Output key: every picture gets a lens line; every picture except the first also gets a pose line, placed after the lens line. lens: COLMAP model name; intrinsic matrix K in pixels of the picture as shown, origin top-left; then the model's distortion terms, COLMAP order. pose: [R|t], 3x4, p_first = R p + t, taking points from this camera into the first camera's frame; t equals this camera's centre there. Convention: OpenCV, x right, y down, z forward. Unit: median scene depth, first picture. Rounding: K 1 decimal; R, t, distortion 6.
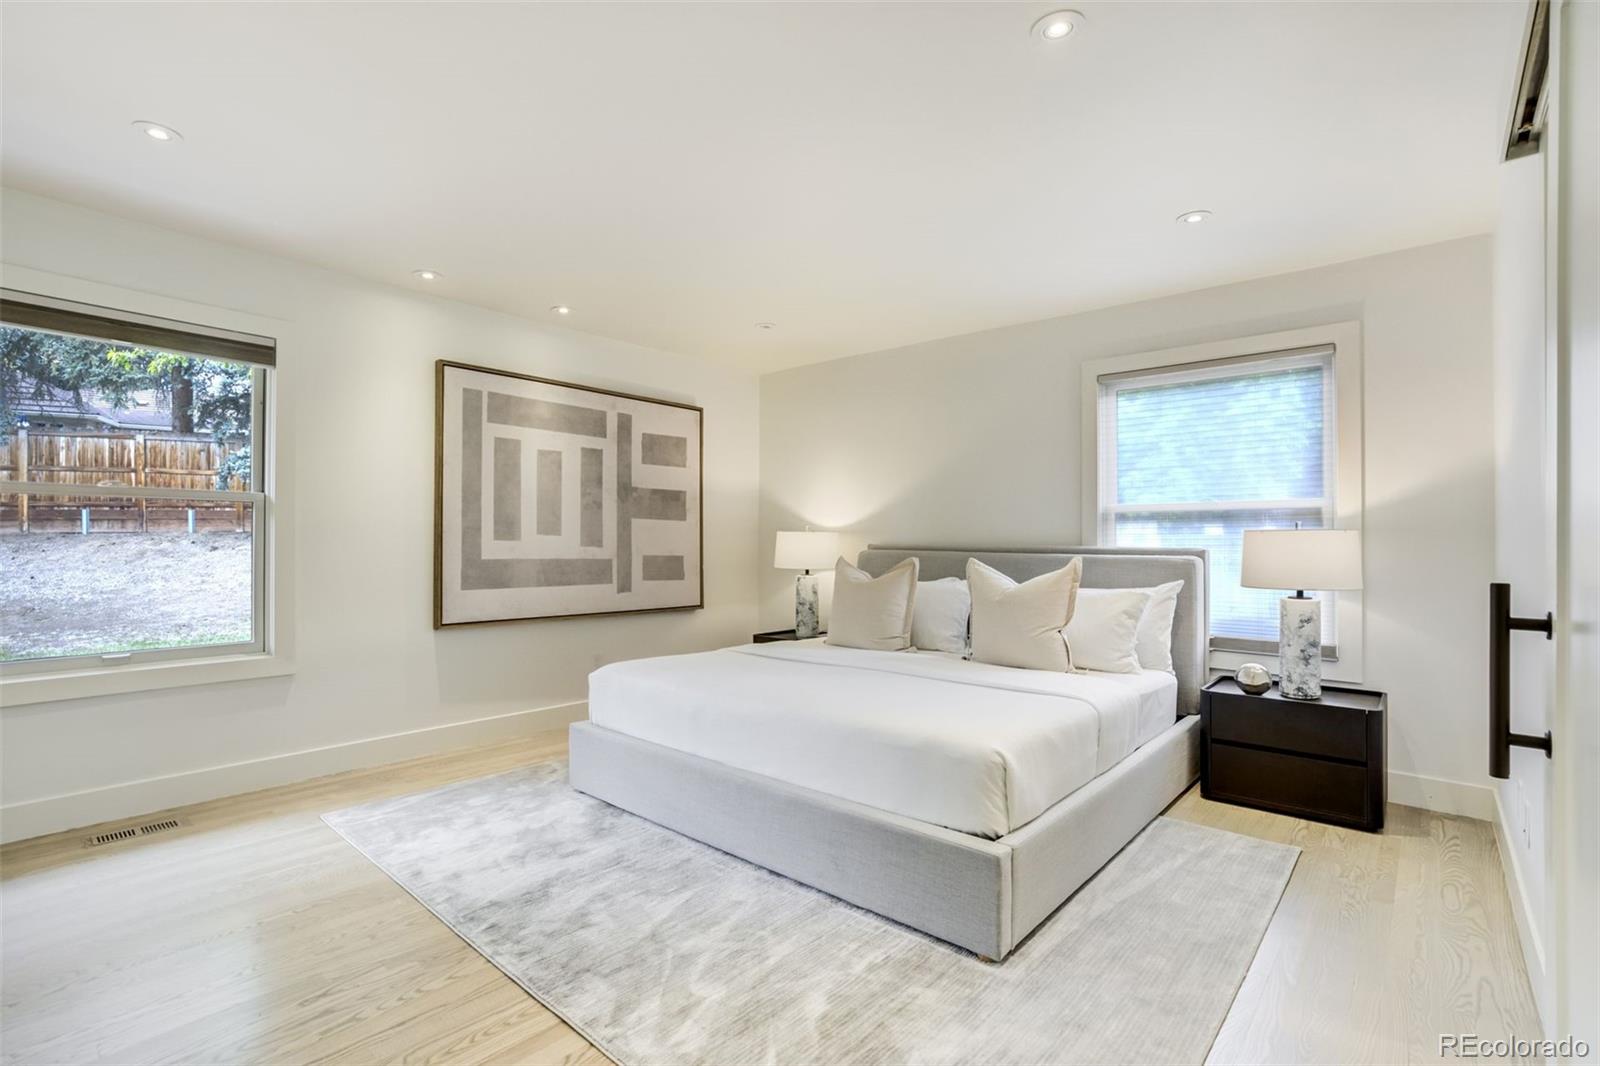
lens RADIAL K [[759.4, 0, 792.2], [0, 759.4, 537.9], [0, 0, 1]] dist [-0.048924, 0.021434]
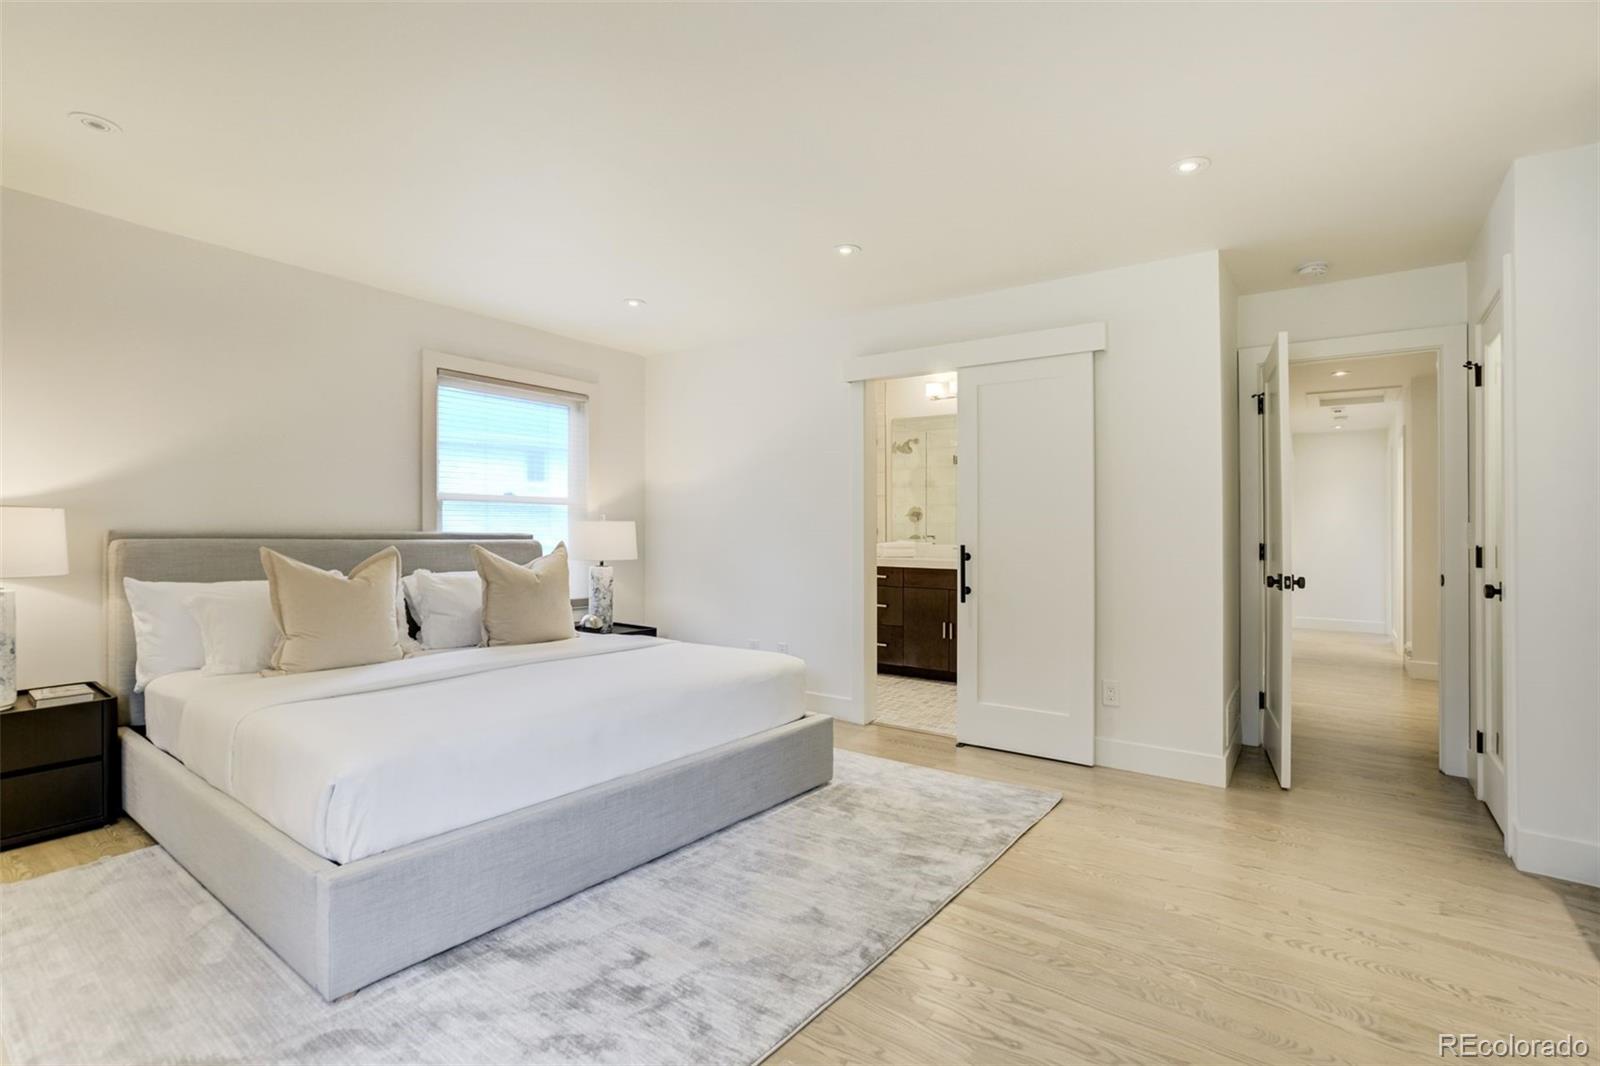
lens RADIAL K [[759.4, 0, 792.2], [0, 759.4, 537.9], [0, 0, 1]] dist [-0.048924, 0.021434]
pose [[-0.101217, -0.008737, 0.994826, -1.094695], [-0.015686, 0.999851, 0.007185, 0.008290], [-0.994741, -0.014878, -0.101339, 0.984653]]
